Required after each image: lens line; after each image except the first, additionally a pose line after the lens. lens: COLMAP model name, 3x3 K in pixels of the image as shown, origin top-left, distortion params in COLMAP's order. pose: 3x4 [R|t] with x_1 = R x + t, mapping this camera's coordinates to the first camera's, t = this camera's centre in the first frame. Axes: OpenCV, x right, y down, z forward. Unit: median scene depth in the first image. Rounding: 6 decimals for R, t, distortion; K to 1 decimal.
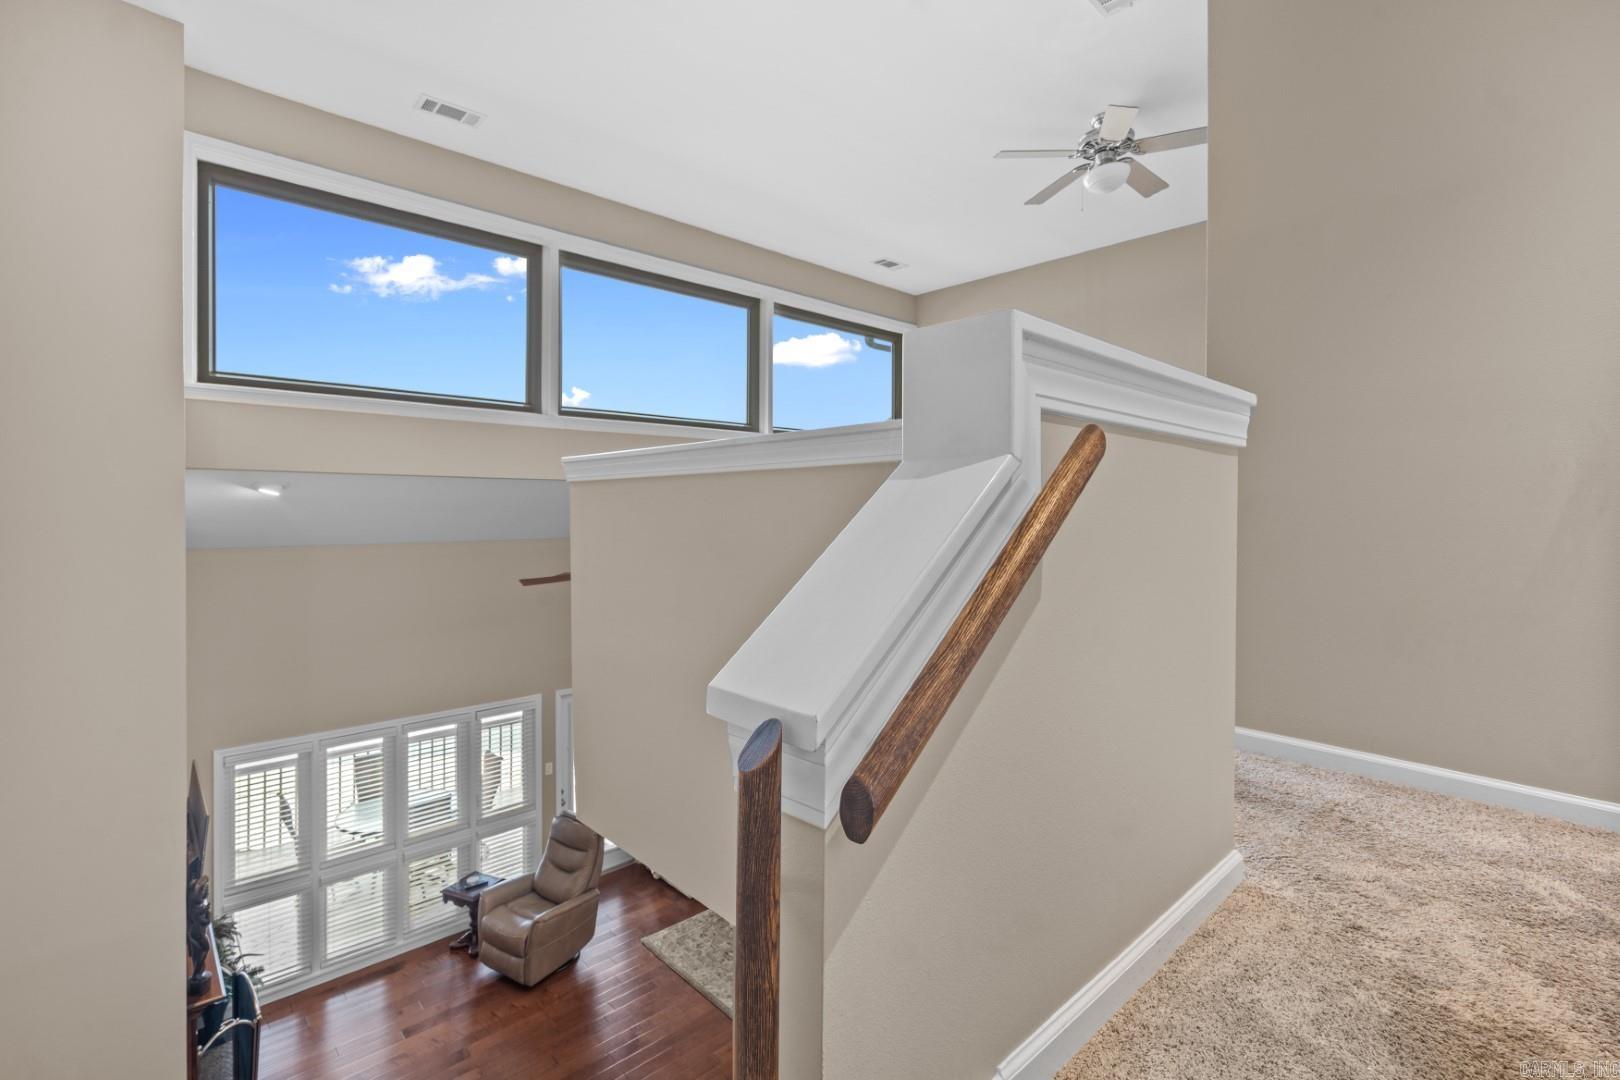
lens RADIAL K [[745.9, 0, 799.5], [0, 745.9, 522.4], [0, 0, 1]] dist [0.002761, -0.000258]
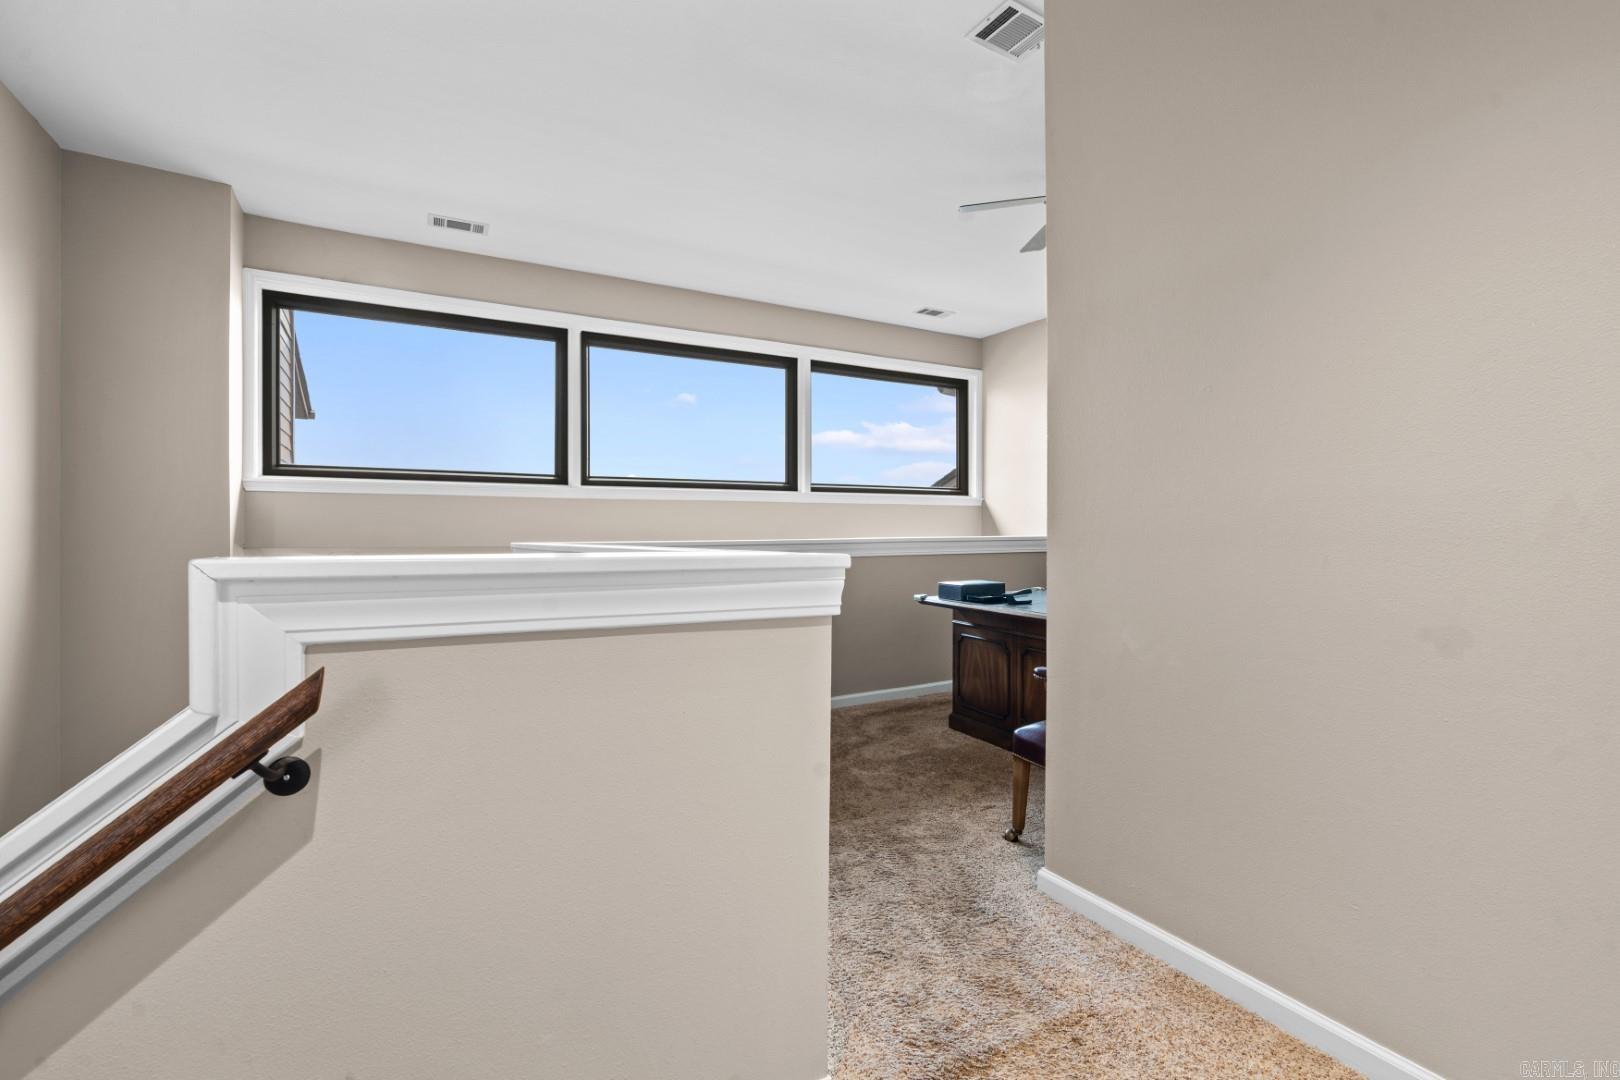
lens RADIAL K [[733.3, 0, 810.0], [0, 733.3, 540.0], [0, 0, 1]] dist [0.003079, 0.000565]
pose [[0.970363, 0.000326, -0.241654, 0.204435], [-0.001755, 0.999982, -0.005700, -0.048480], [0.241647, 0.005955, 0.970346, 0.043179]]
